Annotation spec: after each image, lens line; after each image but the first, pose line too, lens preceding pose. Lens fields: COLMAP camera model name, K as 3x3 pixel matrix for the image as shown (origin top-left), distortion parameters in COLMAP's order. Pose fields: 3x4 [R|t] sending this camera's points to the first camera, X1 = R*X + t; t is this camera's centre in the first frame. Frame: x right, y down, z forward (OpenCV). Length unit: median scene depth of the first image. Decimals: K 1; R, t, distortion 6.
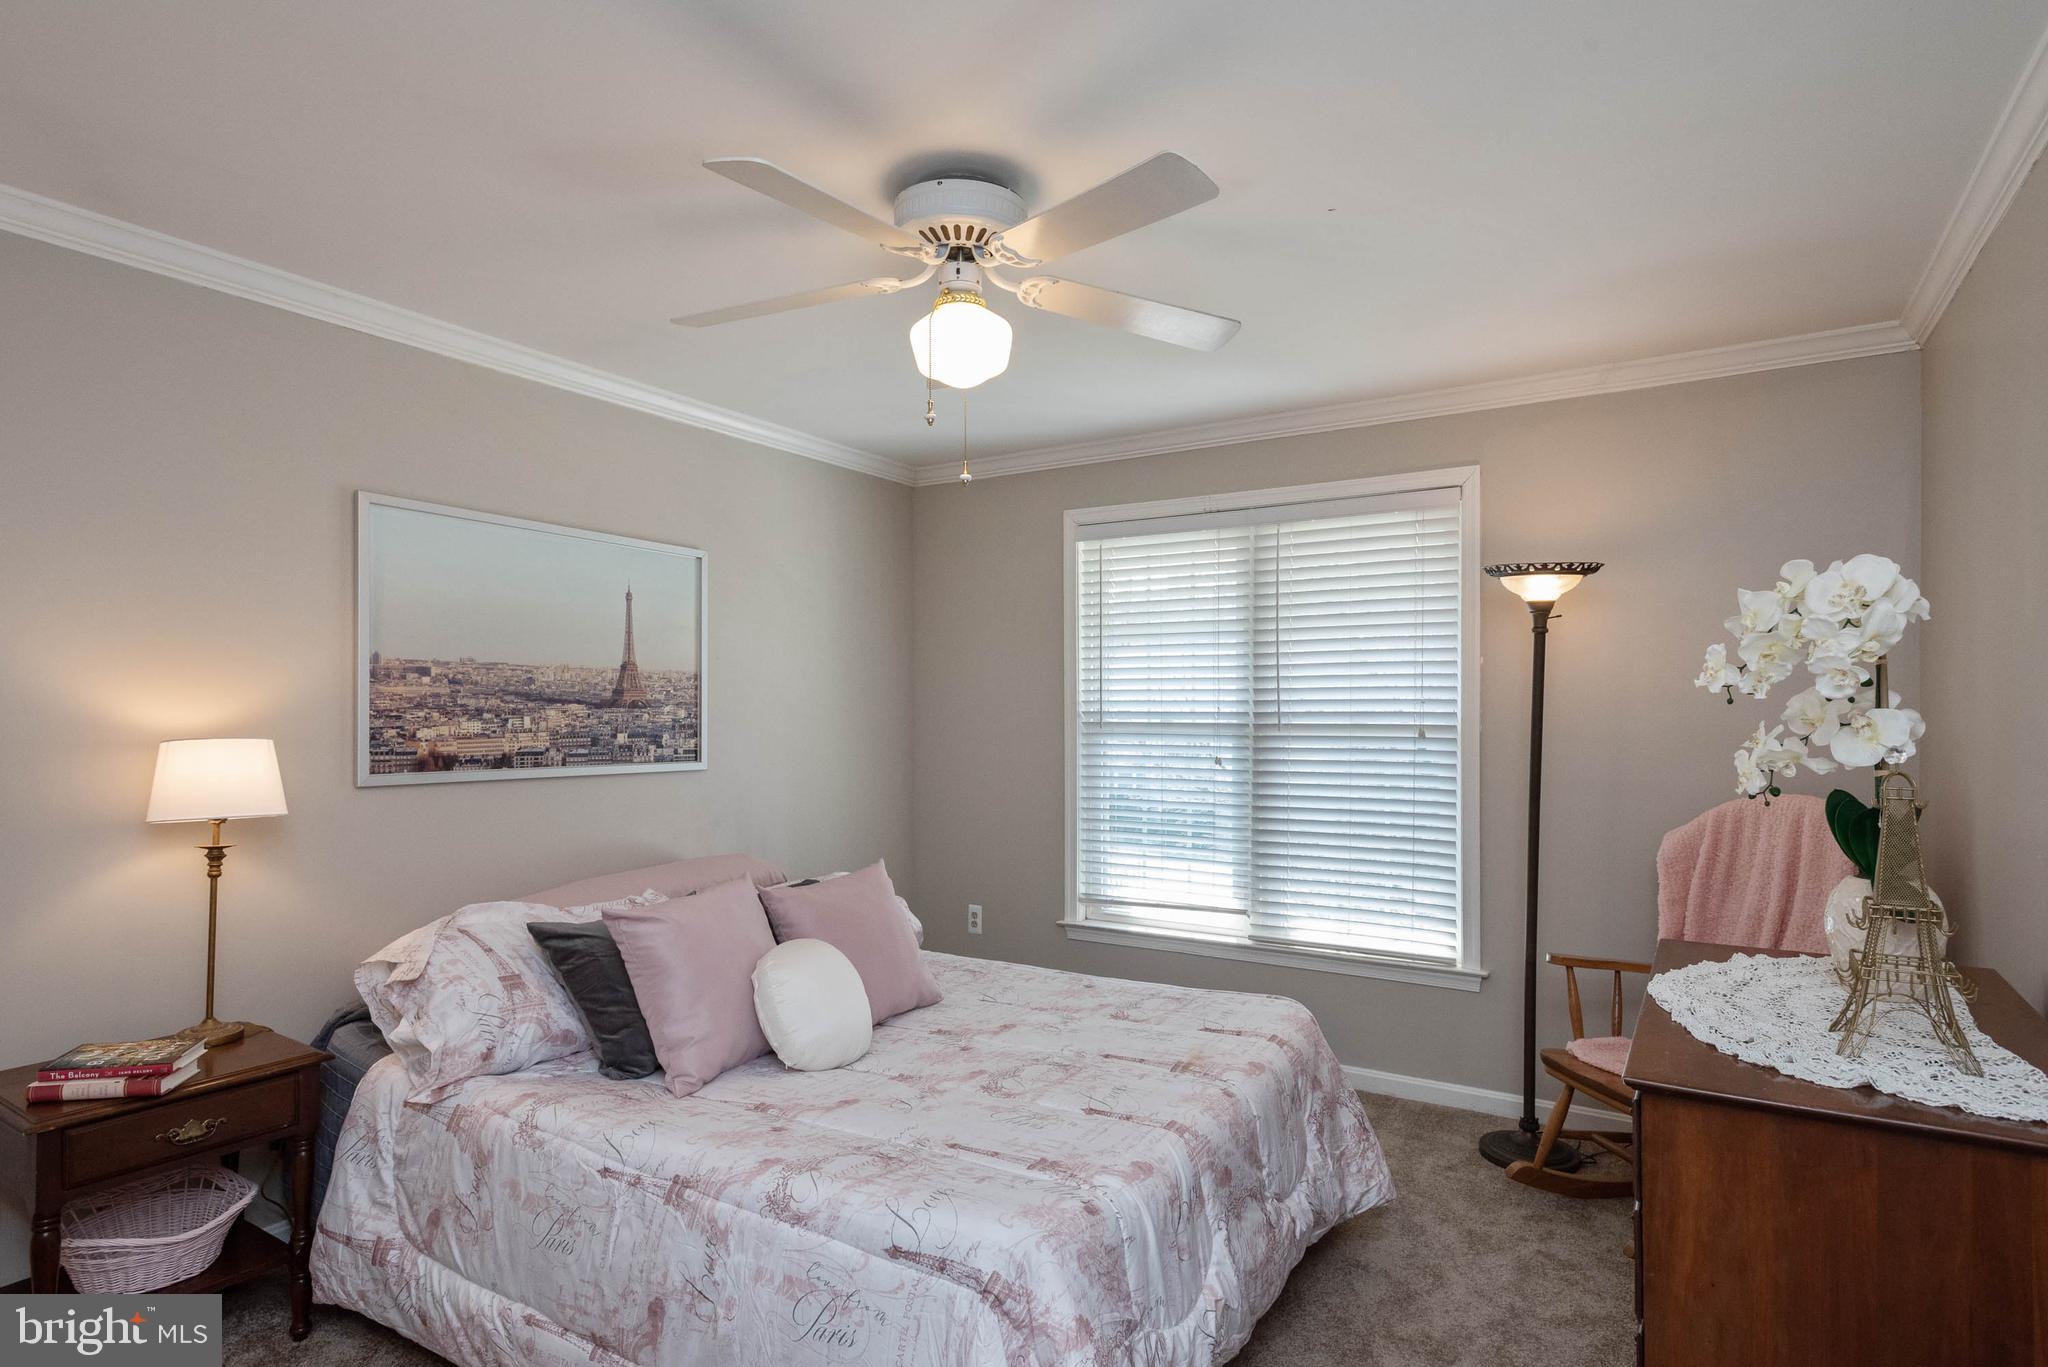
lens RADIAL K [[1073.8, 0, 1023.8], [0, 1073.8, 702.6], [0, 0, 1]] dist [0.017858, -0.002460]
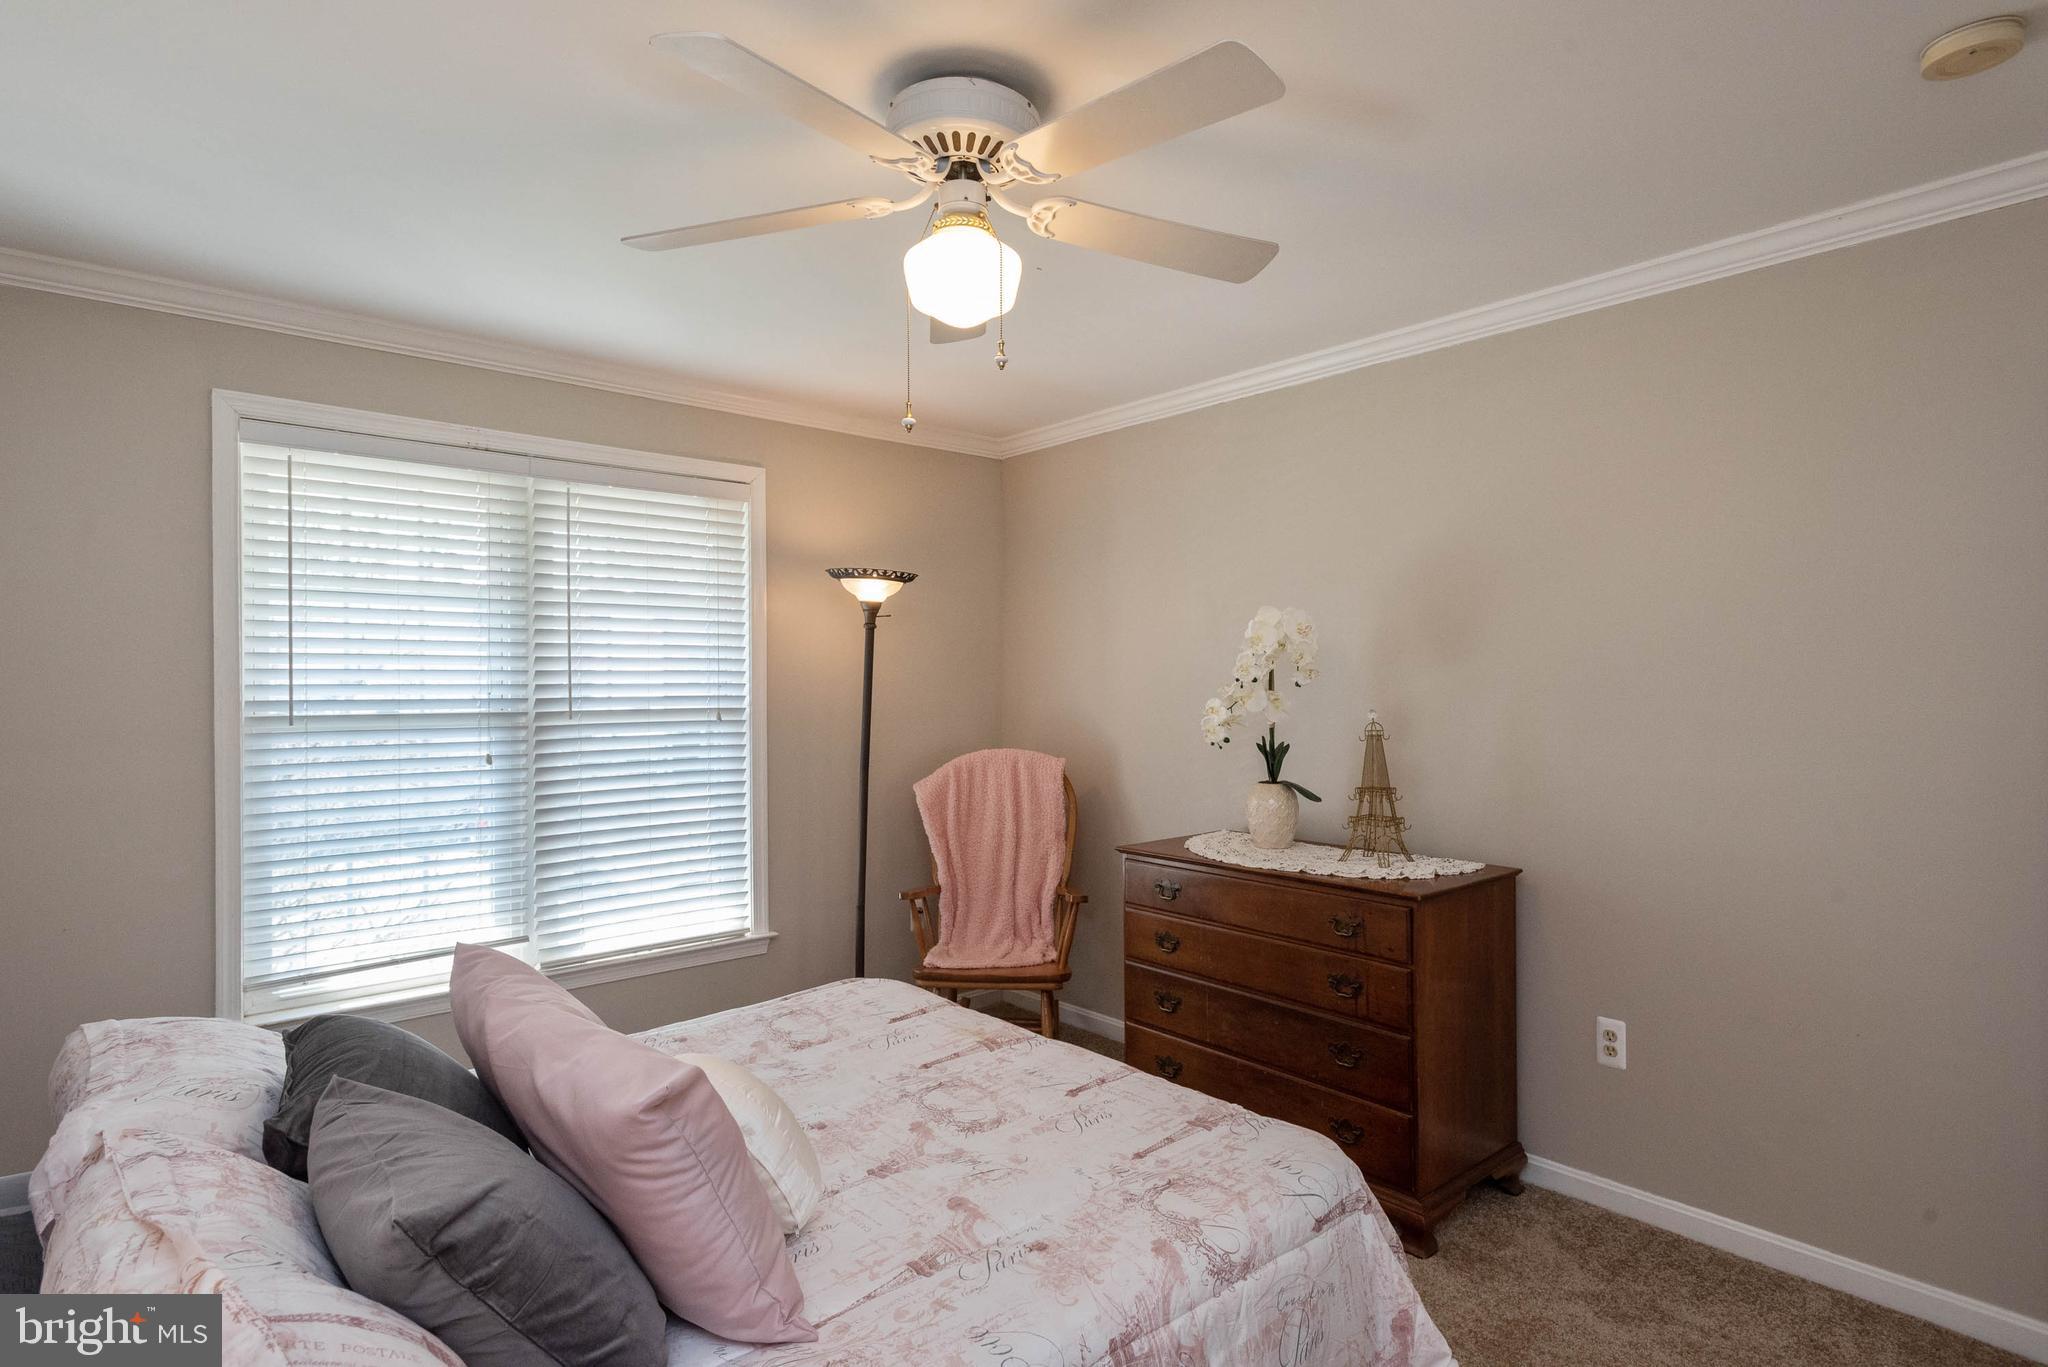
lens RADIAL K [[1073.8, 0, 1017.1], [0, 1073.8, 670.2], [0, 0, 1]] dist [0.017858, -0.002460]
pose [[0.302100, 0.010229, 0.953221, -0.582823], [-0.000216, 0.999943, -0.010662, -0.005002], [-0.953276, 0.003015, 0.302085, 0.467742]]
